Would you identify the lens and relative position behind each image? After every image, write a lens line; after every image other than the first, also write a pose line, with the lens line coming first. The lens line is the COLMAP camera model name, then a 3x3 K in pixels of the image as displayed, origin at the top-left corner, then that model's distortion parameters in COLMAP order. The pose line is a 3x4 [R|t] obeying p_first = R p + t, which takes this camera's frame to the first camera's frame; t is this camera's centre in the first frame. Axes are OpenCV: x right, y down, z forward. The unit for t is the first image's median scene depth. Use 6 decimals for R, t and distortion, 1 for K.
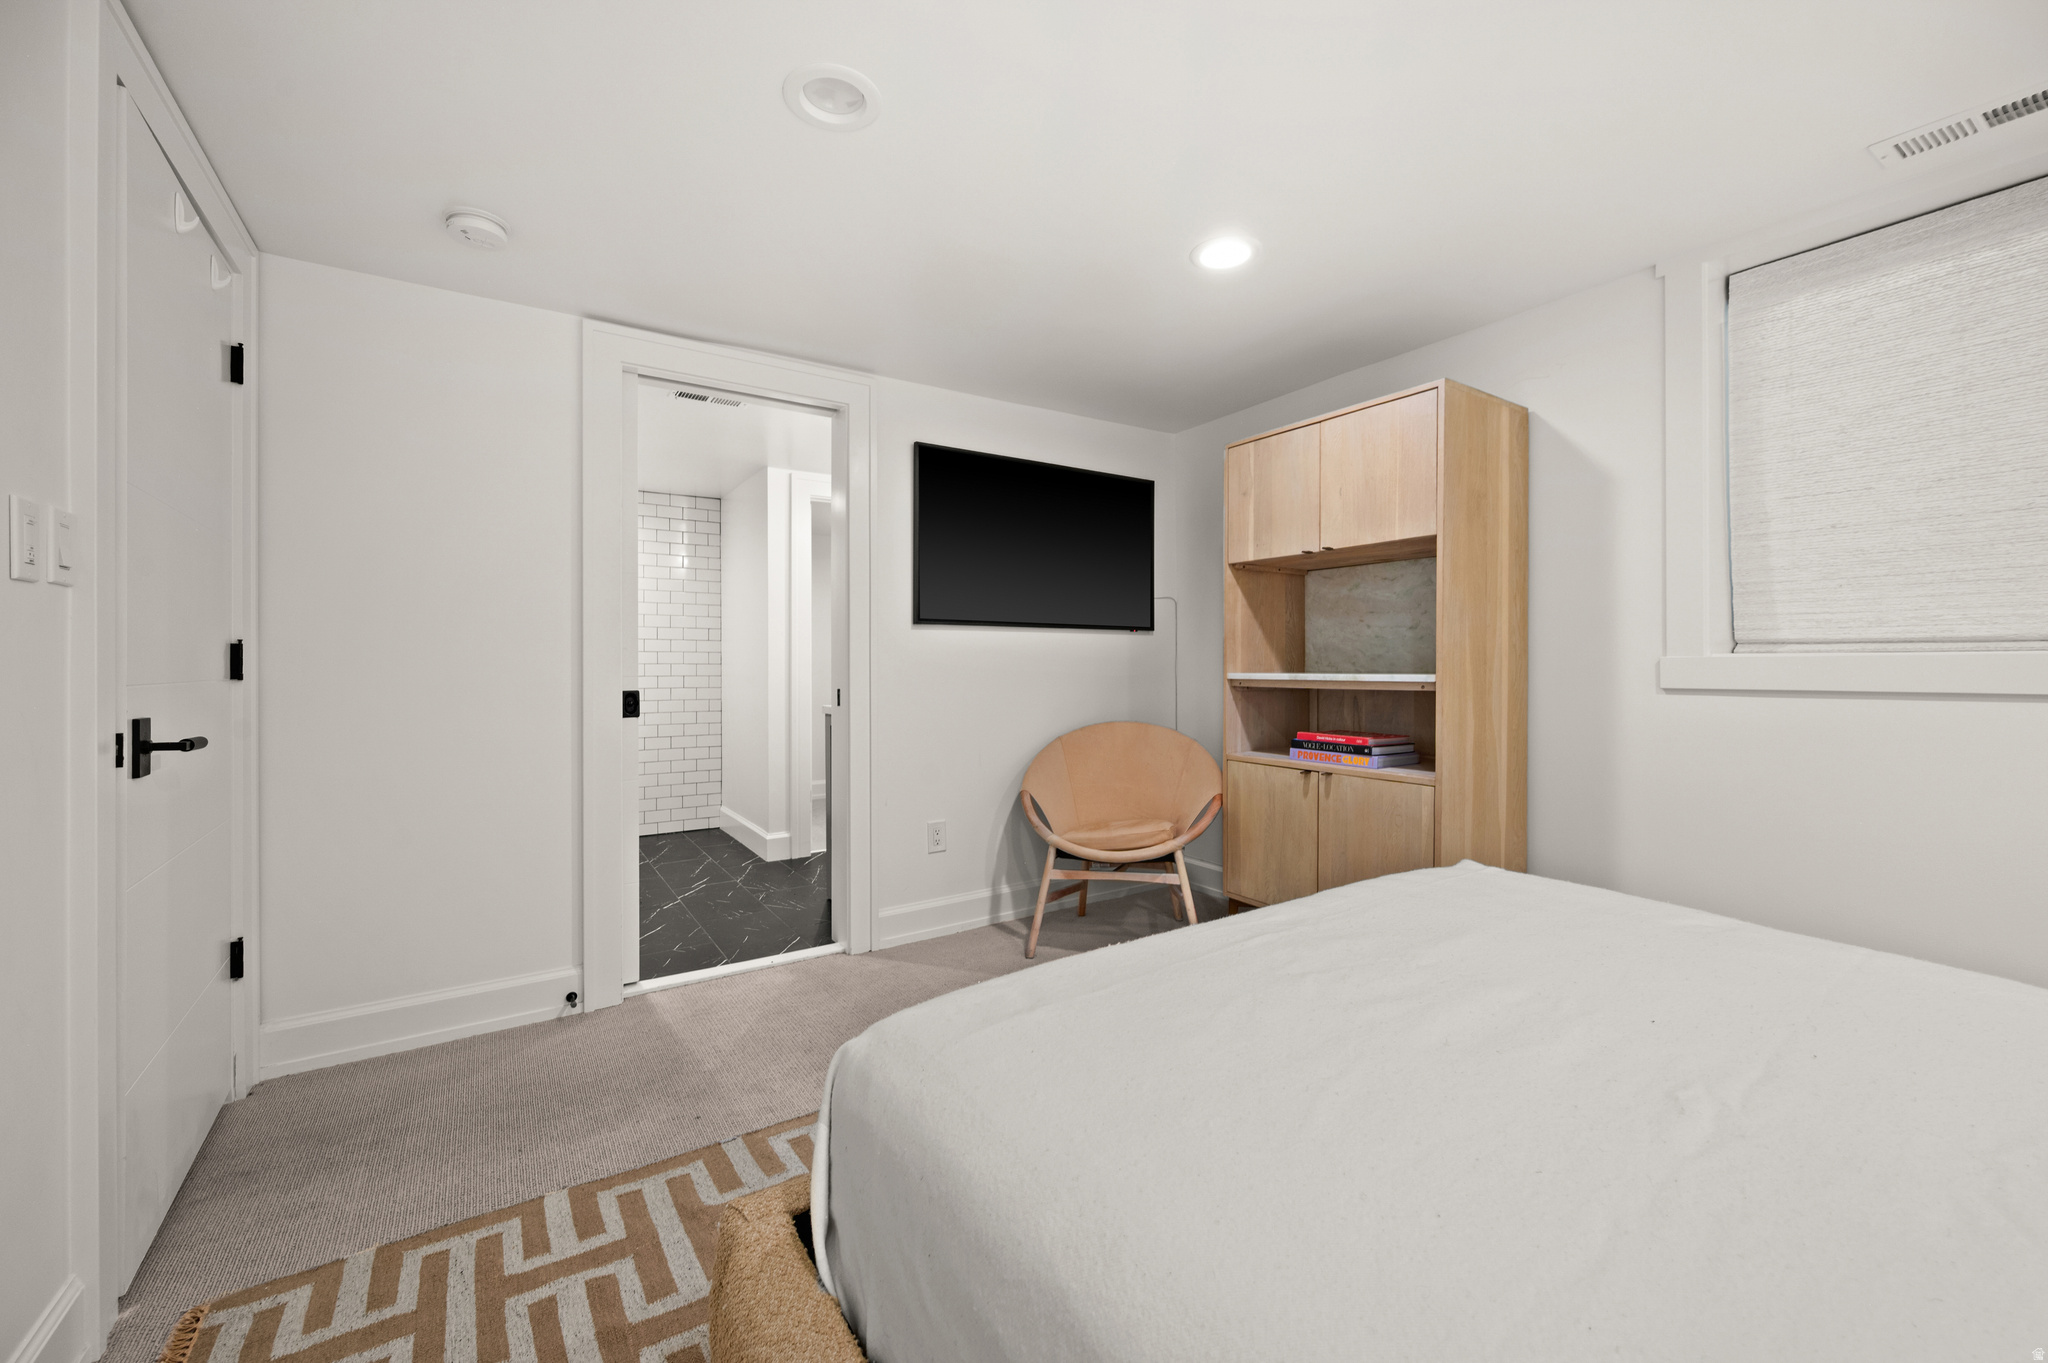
lens RADIAL K [[808.6, 0, 1031.3], [0, 808.6, 672.1], [0, 0, 1]] dist [-0.003509, 0.000542]
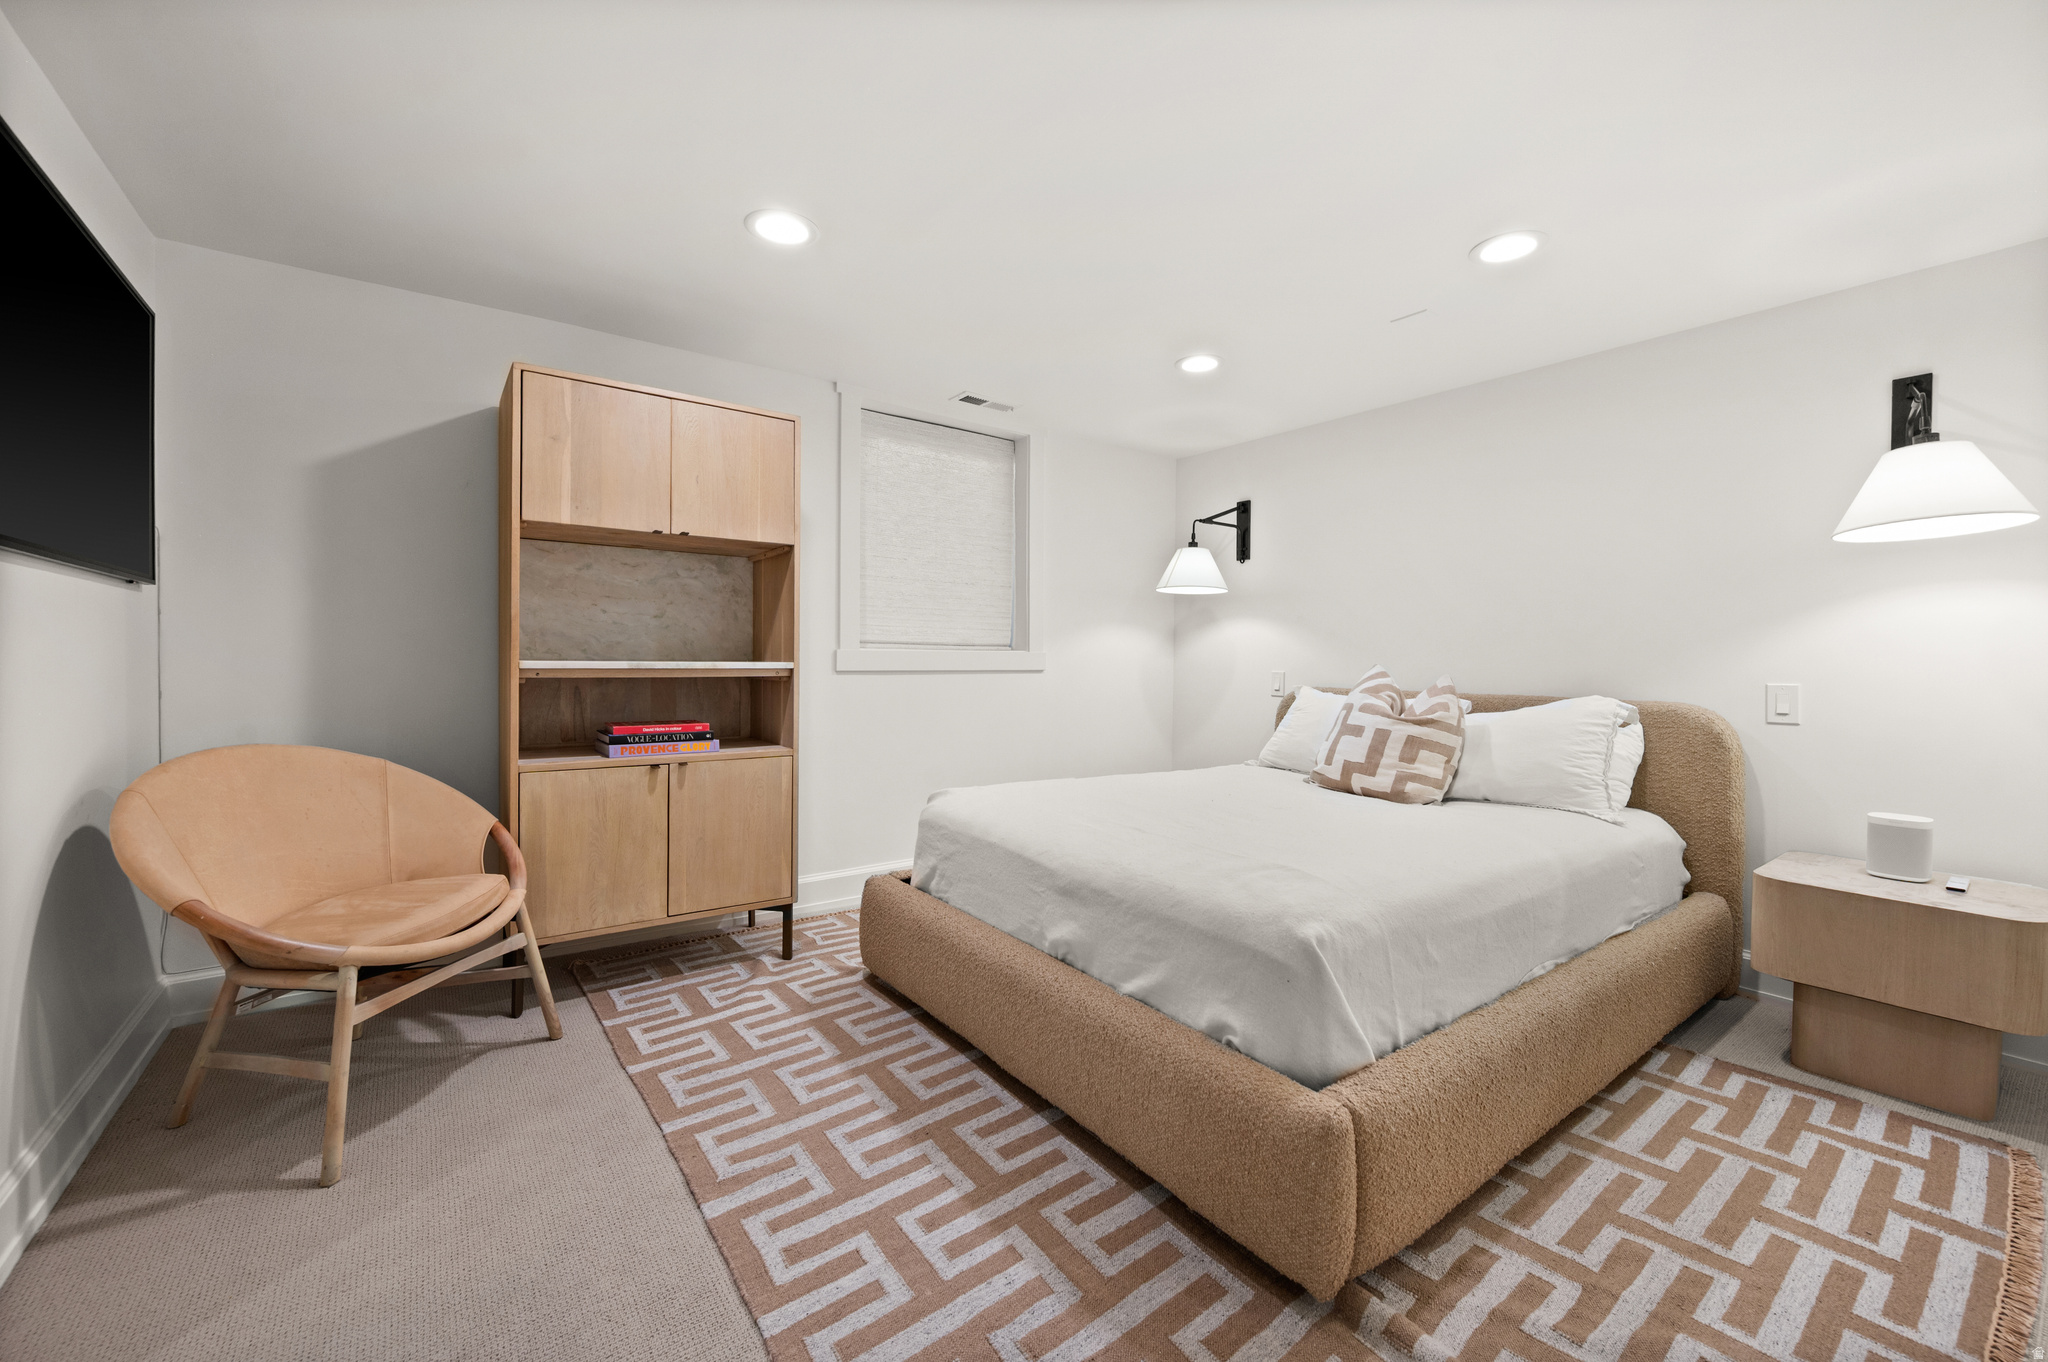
lens RADIAL K [[808.6, 0, 1024.5], [0, 808.6, 668.4], [0, 0, 1]] dist [-0.003509, 0.000542]
pose [[-0.027965, -0.009480, 0.999564, -0.569791], [-0.003342, 0.999950, 0.009390, -0.000357], [-0.999603, -0.003078, -0.027995, 0.561849]]
